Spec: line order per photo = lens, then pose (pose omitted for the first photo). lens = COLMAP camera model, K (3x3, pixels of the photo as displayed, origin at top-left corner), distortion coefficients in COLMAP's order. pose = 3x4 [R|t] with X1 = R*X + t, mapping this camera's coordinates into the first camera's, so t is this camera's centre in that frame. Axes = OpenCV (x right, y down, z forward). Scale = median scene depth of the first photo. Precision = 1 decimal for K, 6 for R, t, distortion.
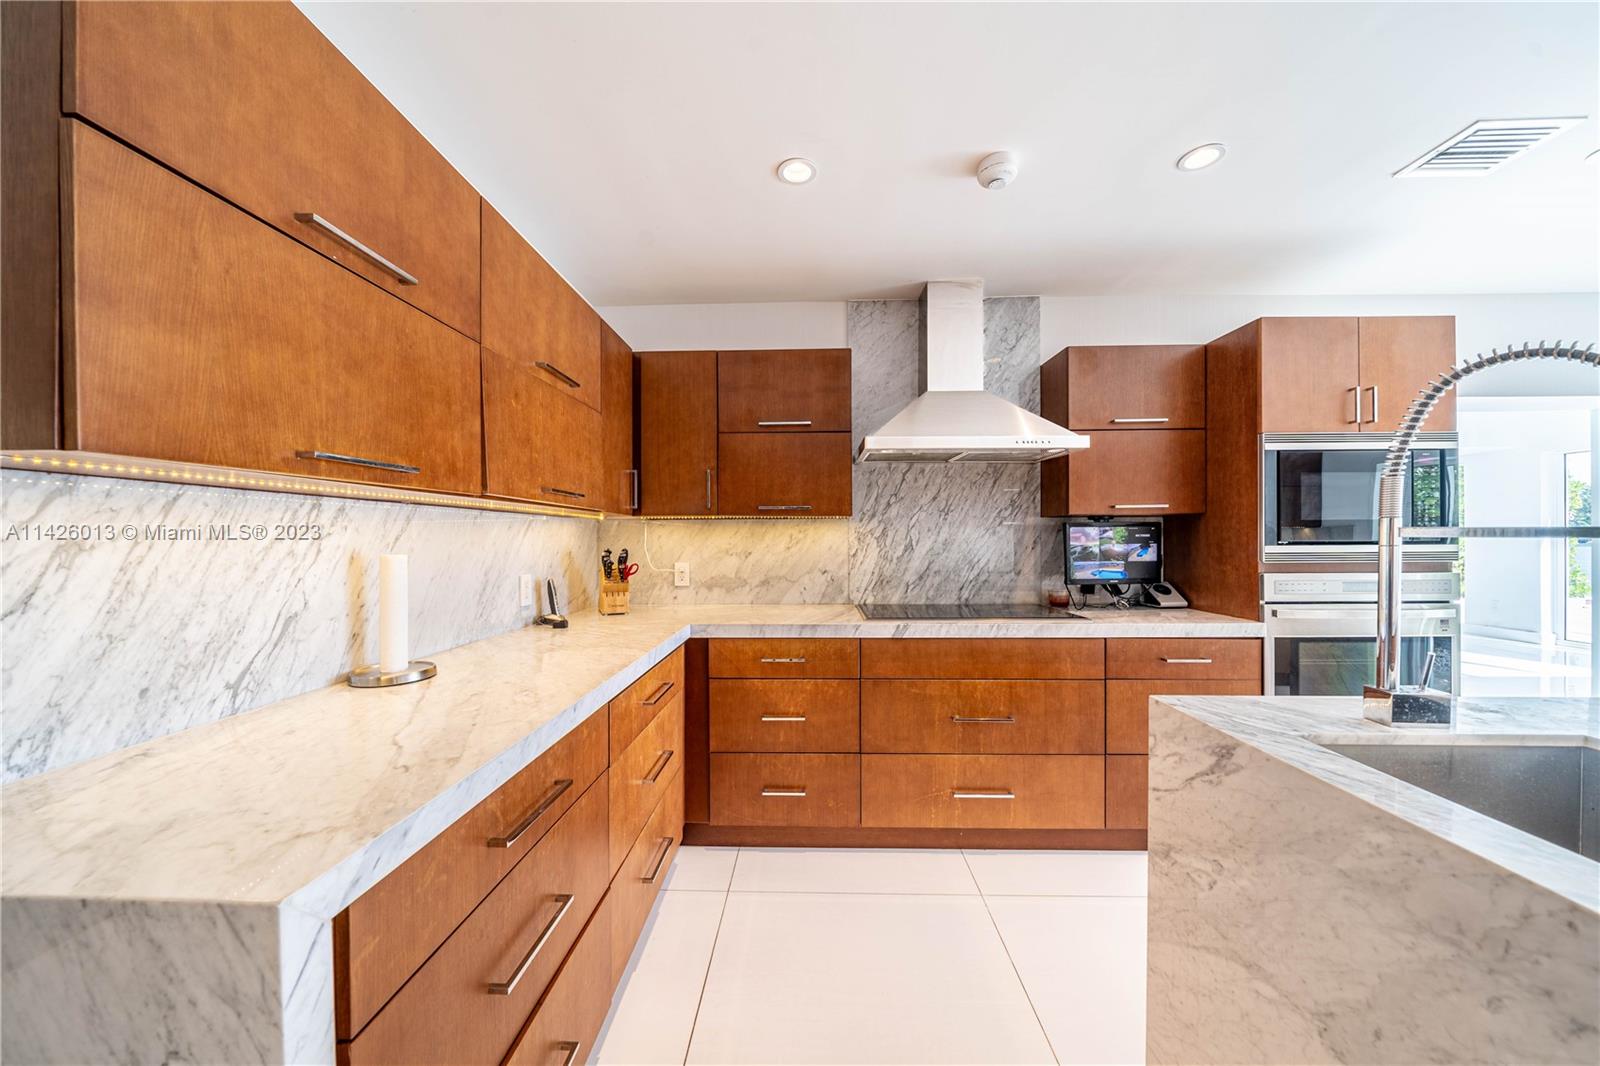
lens RADIAL K [[555.2, 0, 802.1], [0, 555.2, 538.4], [0, 0, 1]] dist [-0.015032, 0.001248]
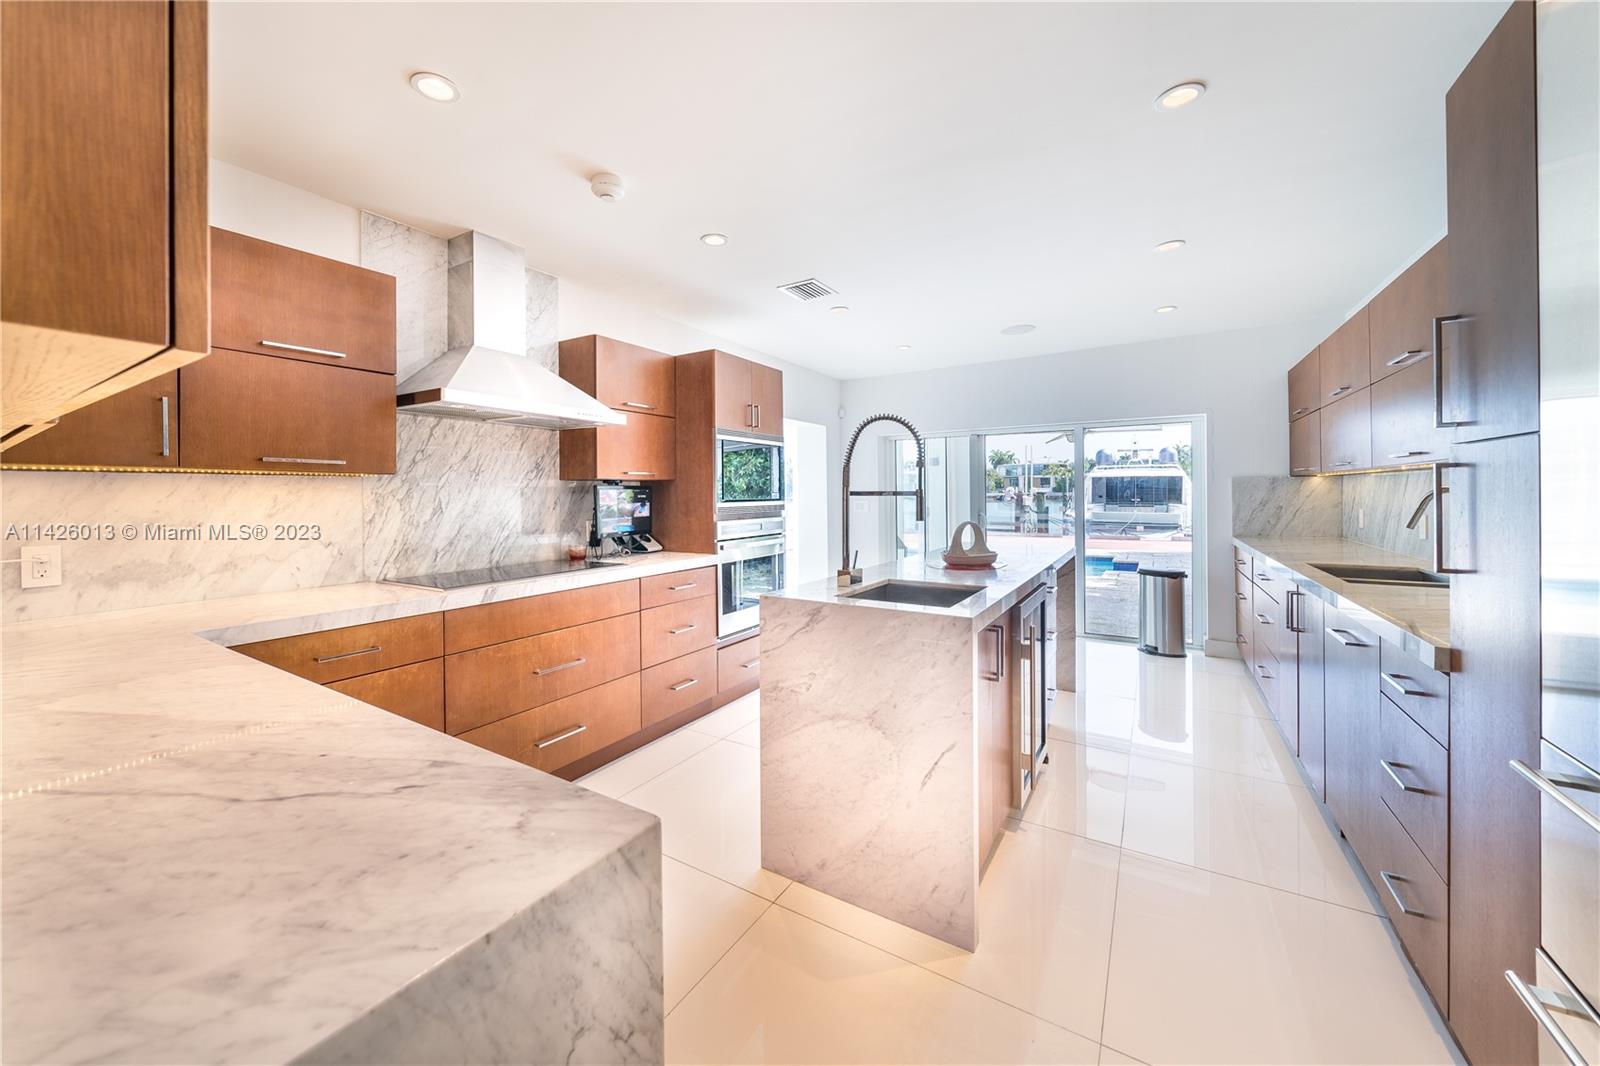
lens RADIAL K [[572.0, 0, 804.8], [0, 572.0, 493.7], [0, 0, 1]] dist [-0.015364, -0.000143]
pose [[0.494203, 0.000898, 0.869346, -0.334861], [0.009250, 0.999937, -0.006291, 0.000280], [-0.869298, 0.011151, 0.494163, 0.025876]]
